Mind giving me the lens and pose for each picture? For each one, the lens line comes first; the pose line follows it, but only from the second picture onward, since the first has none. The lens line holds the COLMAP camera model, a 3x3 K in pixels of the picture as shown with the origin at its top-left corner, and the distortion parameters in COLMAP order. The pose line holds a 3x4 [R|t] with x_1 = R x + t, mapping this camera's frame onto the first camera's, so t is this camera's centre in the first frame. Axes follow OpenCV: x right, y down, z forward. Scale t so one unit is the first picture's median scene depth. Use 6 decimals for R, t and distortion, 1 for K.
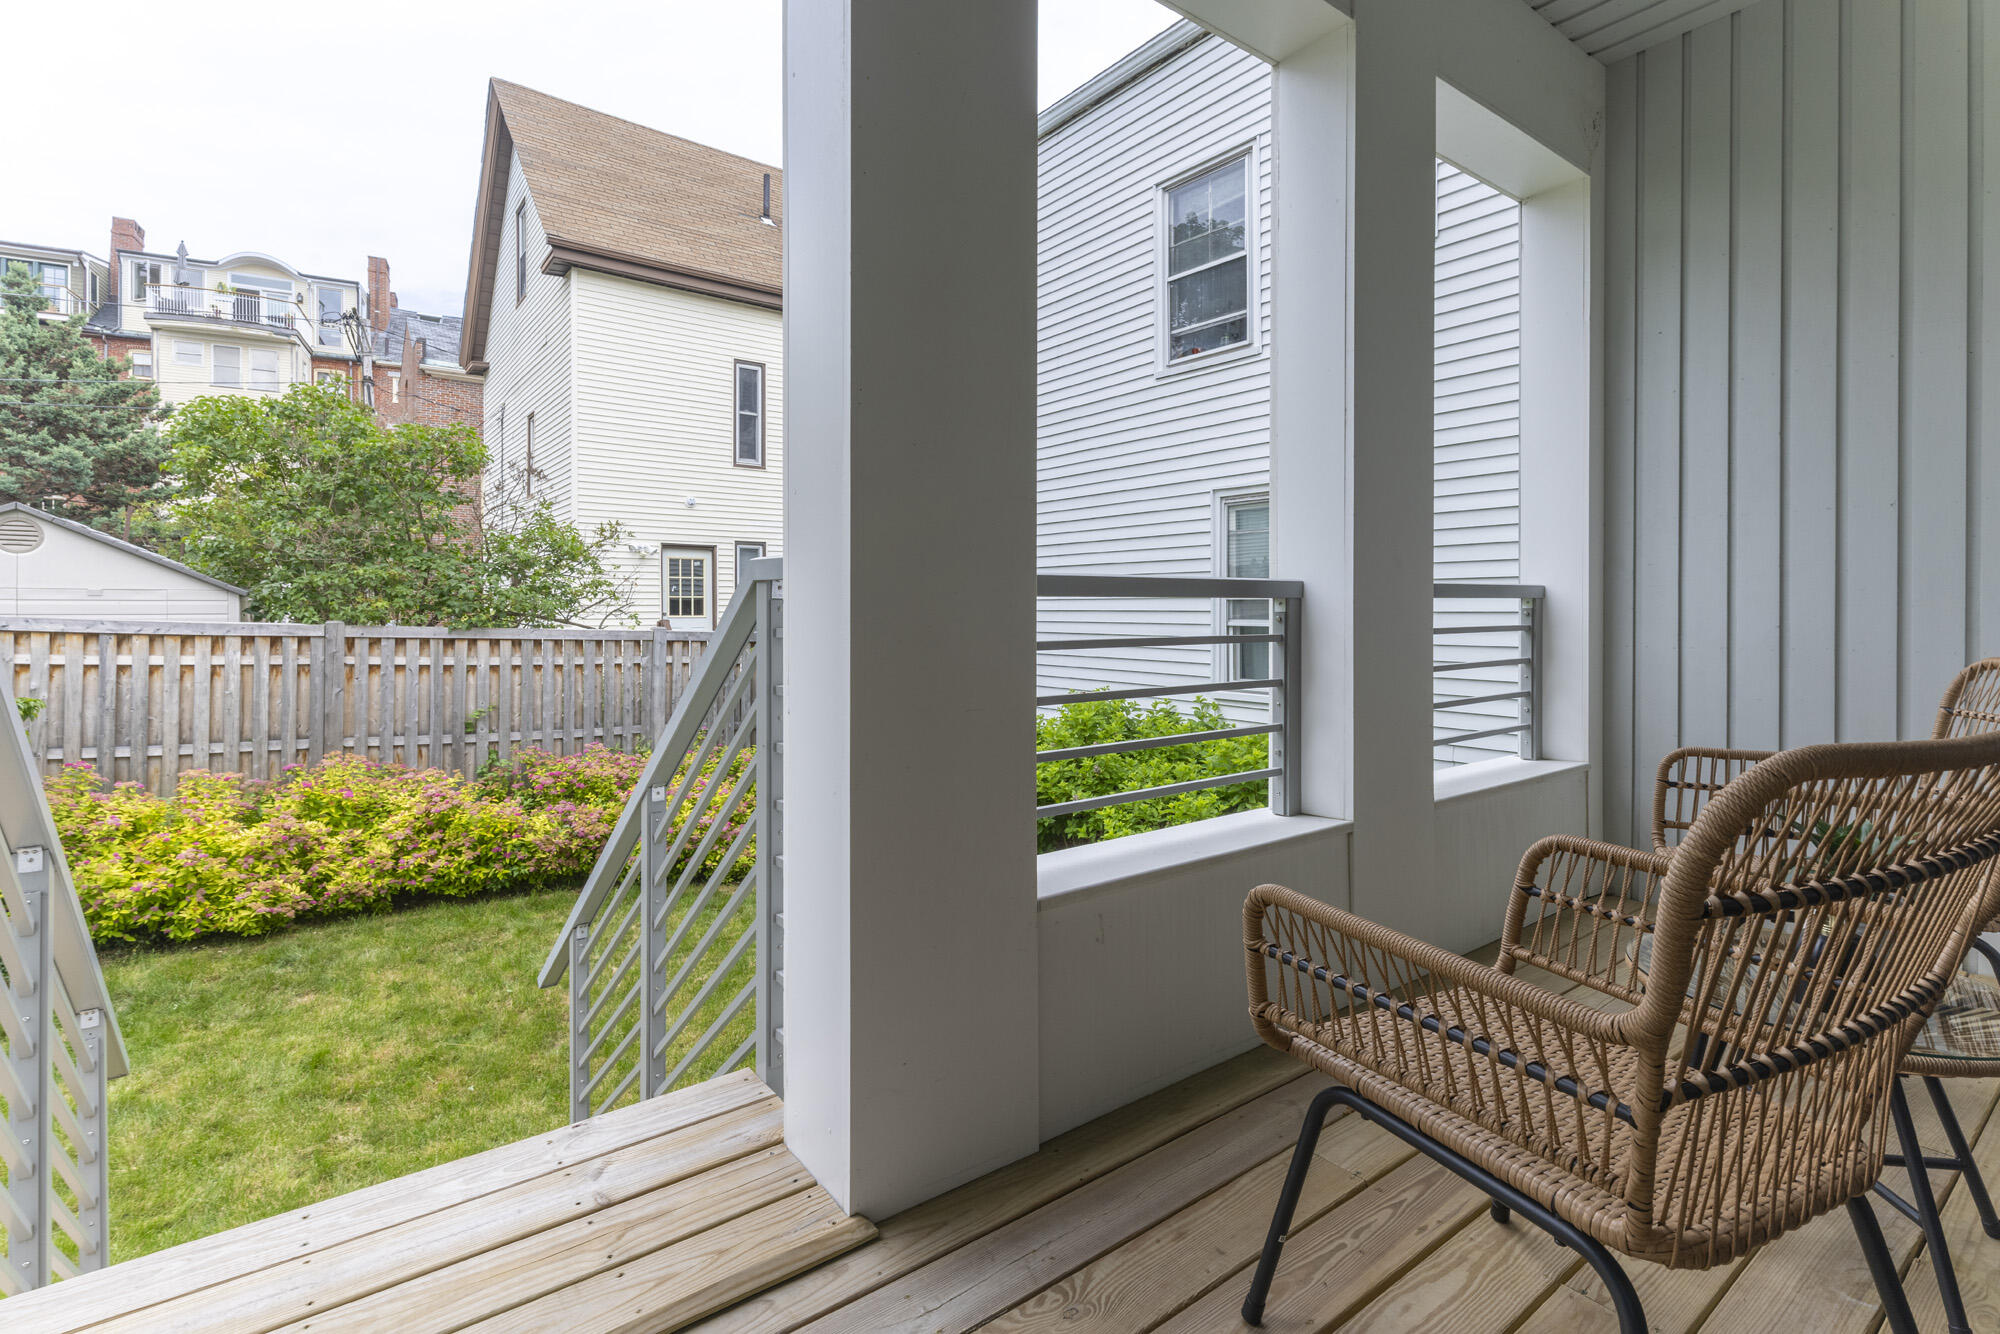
lens RADIAL K [[888.0, 0, 1018.3], [0, 888.0, 658.7], [0, 0, 1]] dist [0.004042, -0.000880]
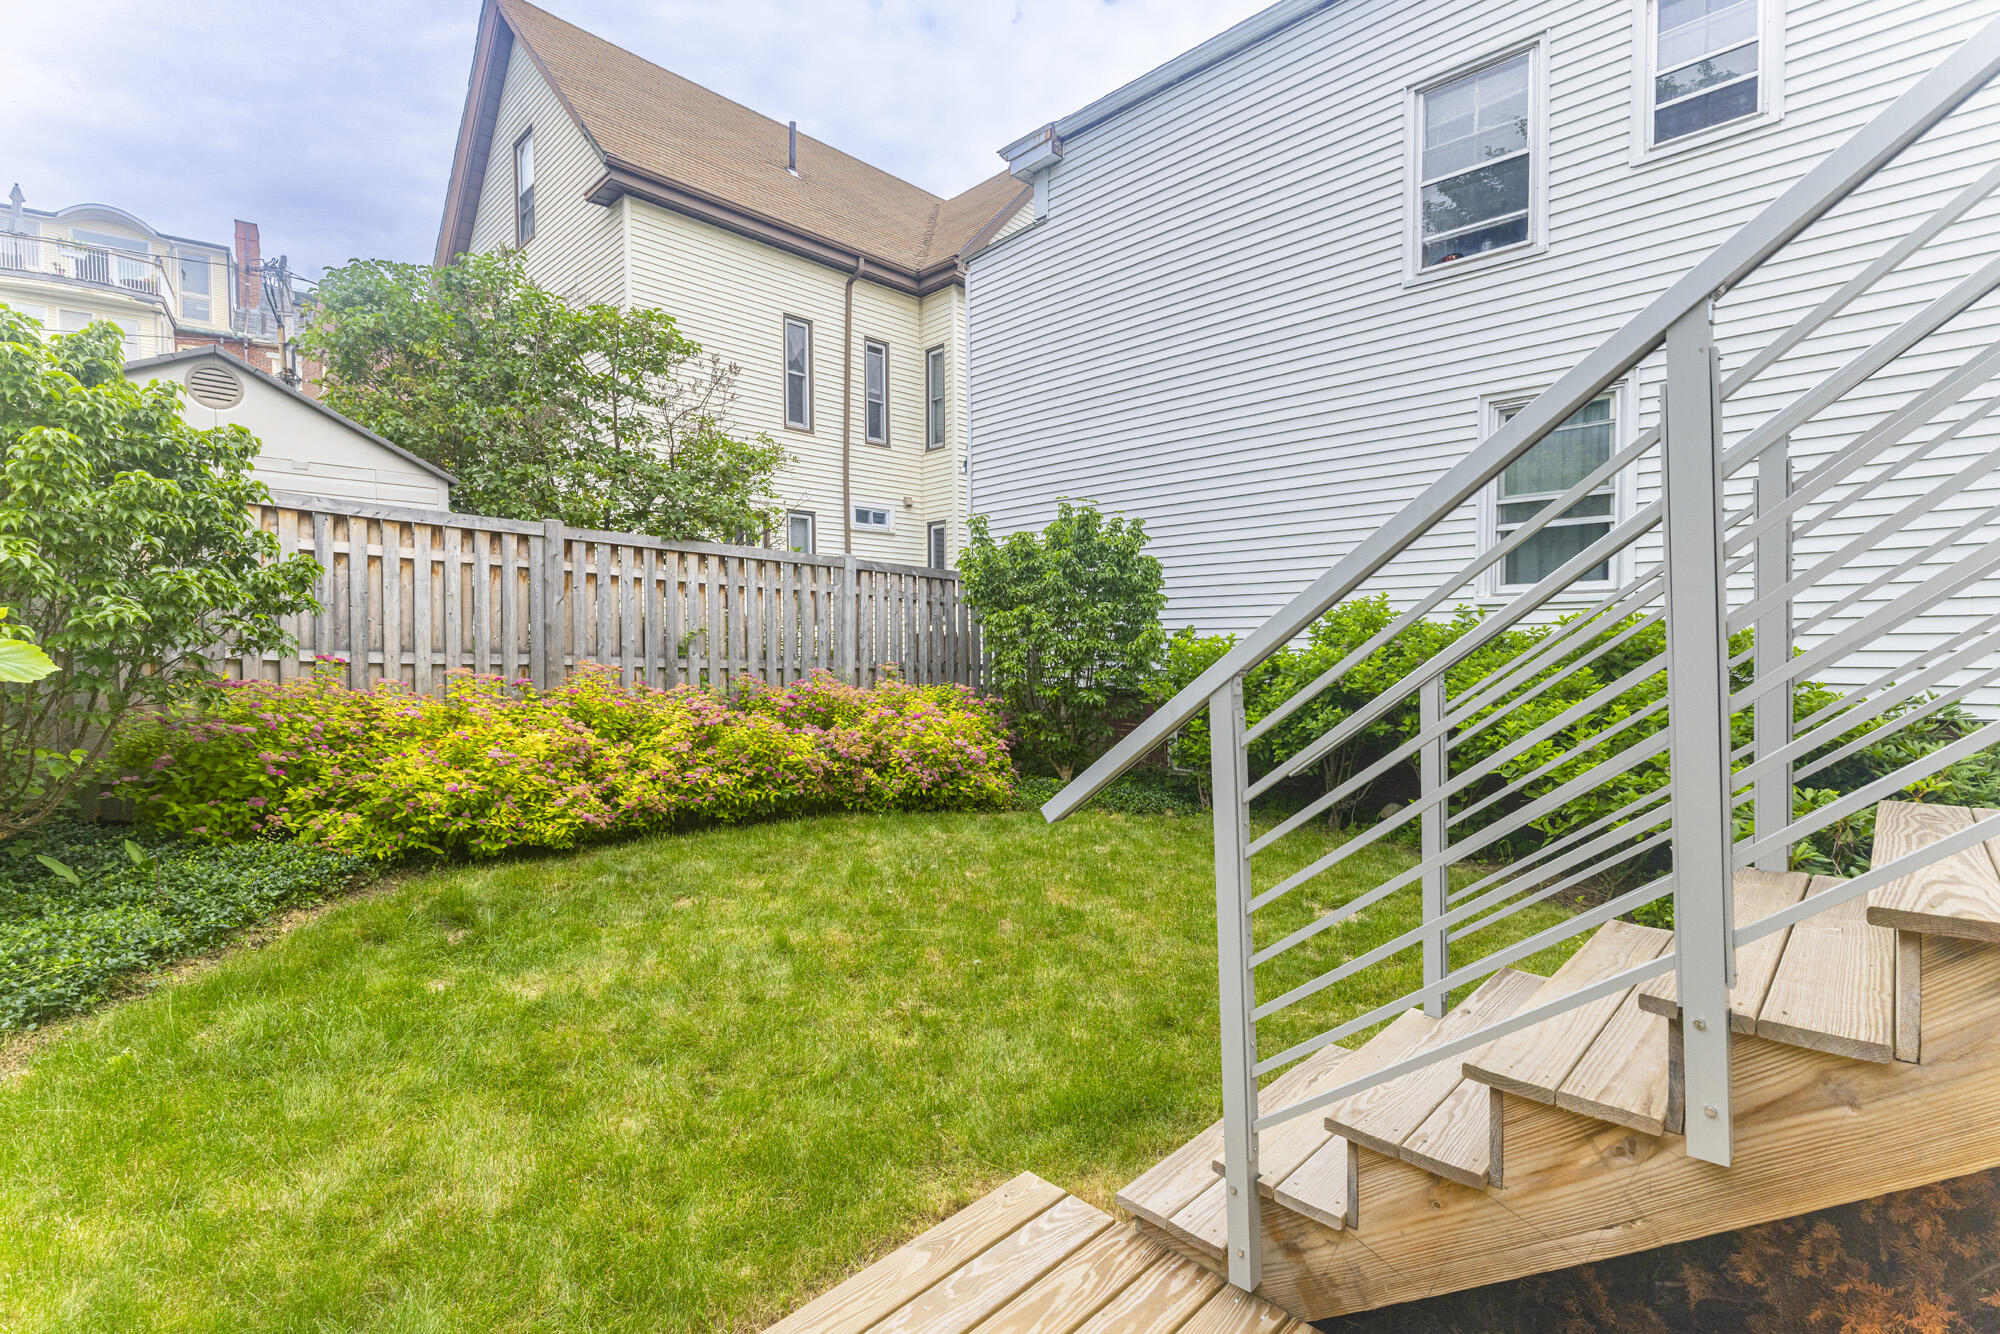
lens RADIAL K [[882.5, 0, 906.8], [0, 882.5, 745.1], [0, 0, 1]] dist [-0.000751, -0.000508]
pose [[0.990447, -0.020966, 0.136292, -0.534445], [0.018197, 0.999602, 0.021534, 0.163183], [-0.136690, -0.018848, 0.990435, 0.089095]]
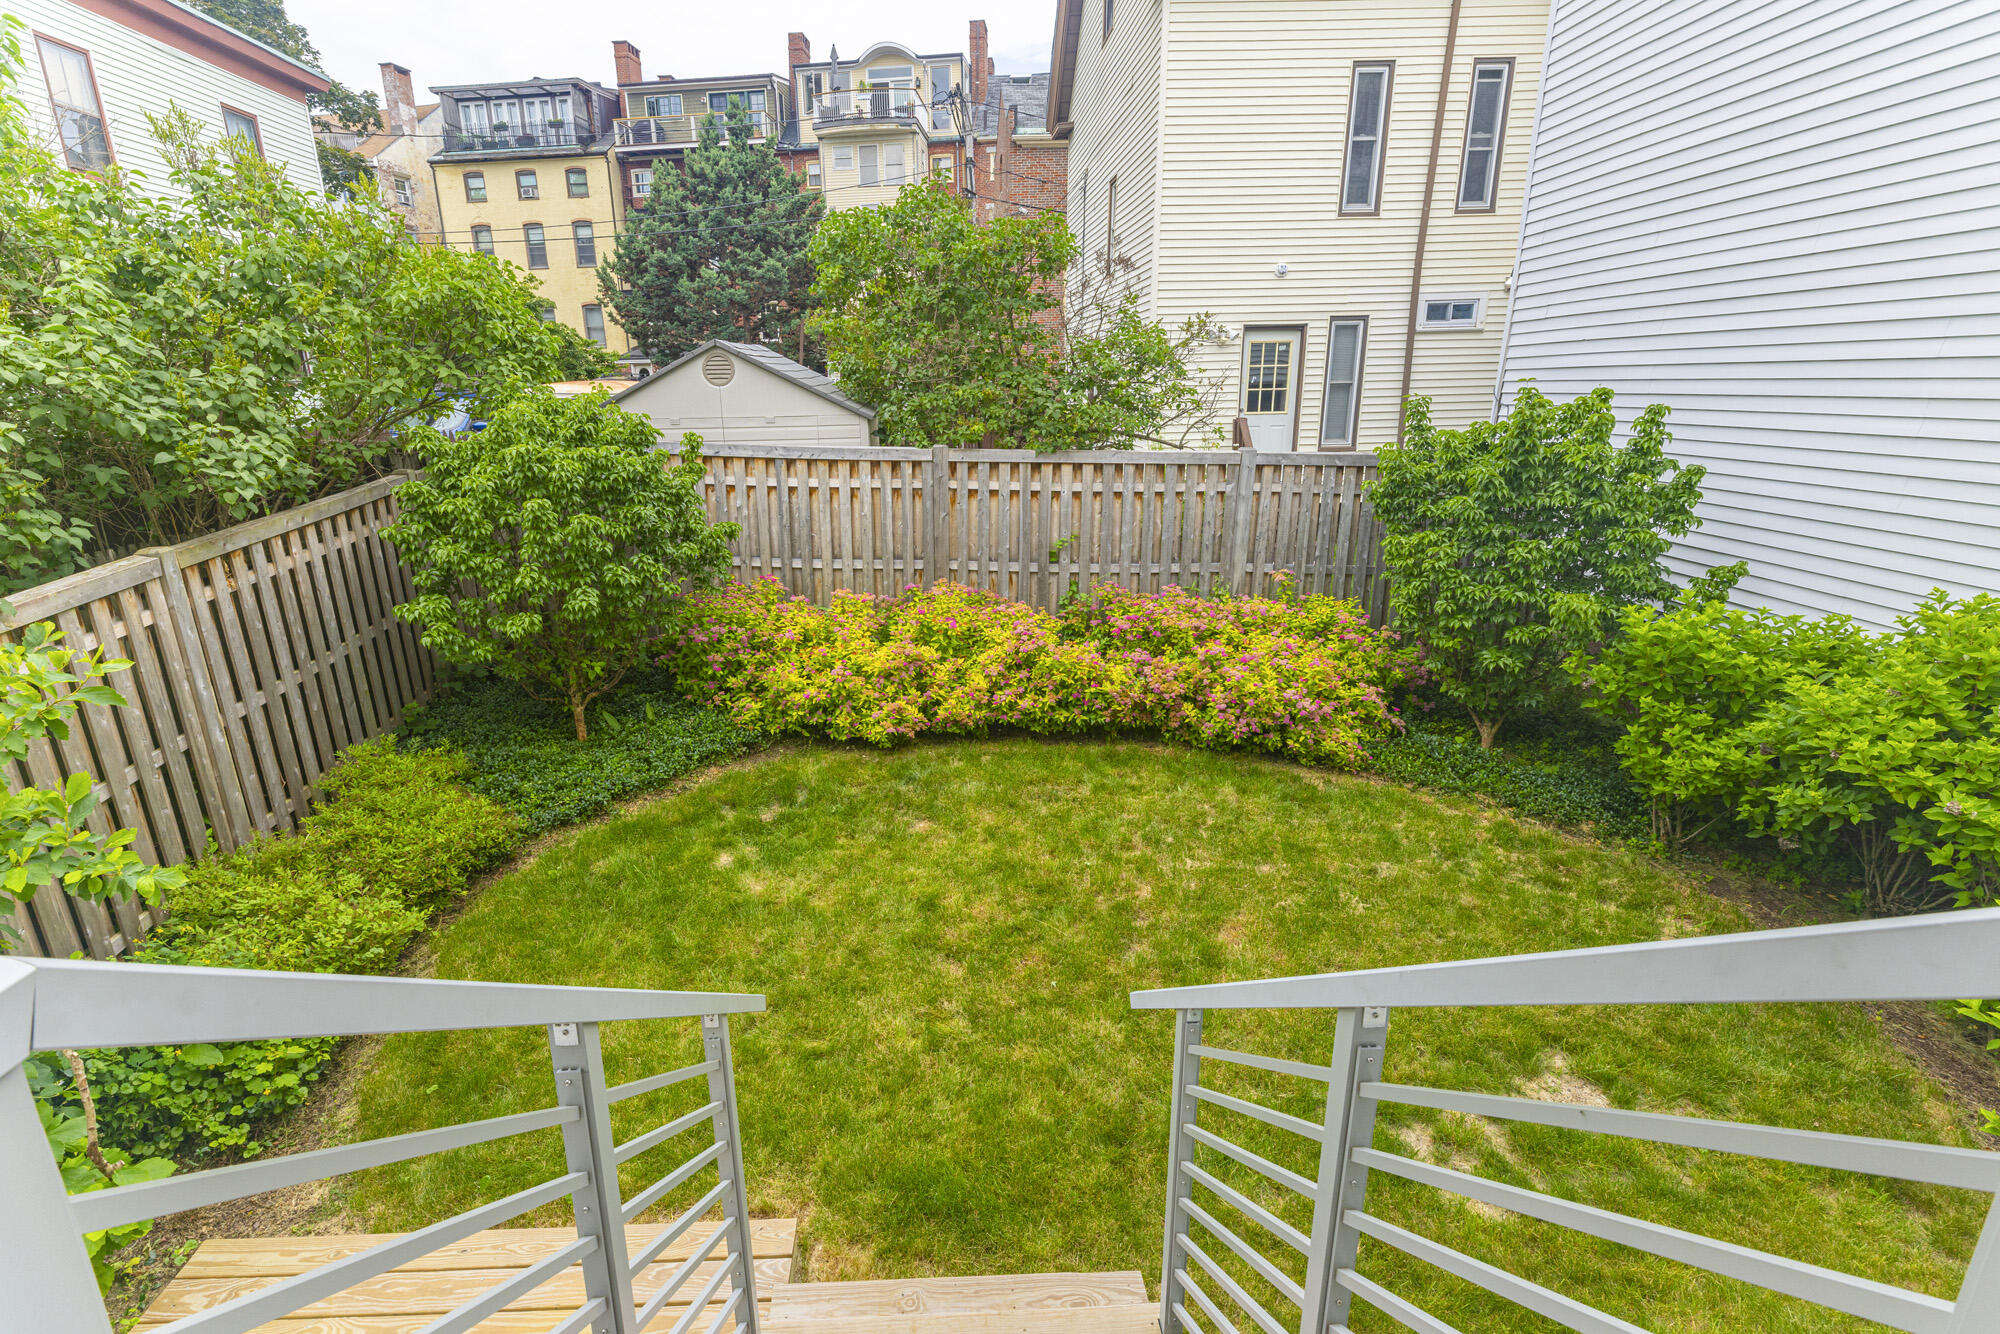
lens RADIAL K [[888.0, 0, 1018.3], [0, 888.0, 658.7], [0, 0, 1]] dist [0.004042, -0.000880]
pose [[0.833267, 0.149188, -0.532361, -0.124916], [-0.003120, 0.964158, 0.265312, -0.073790], [0.552861, -0.219415, 0.803867, 0.188831]]
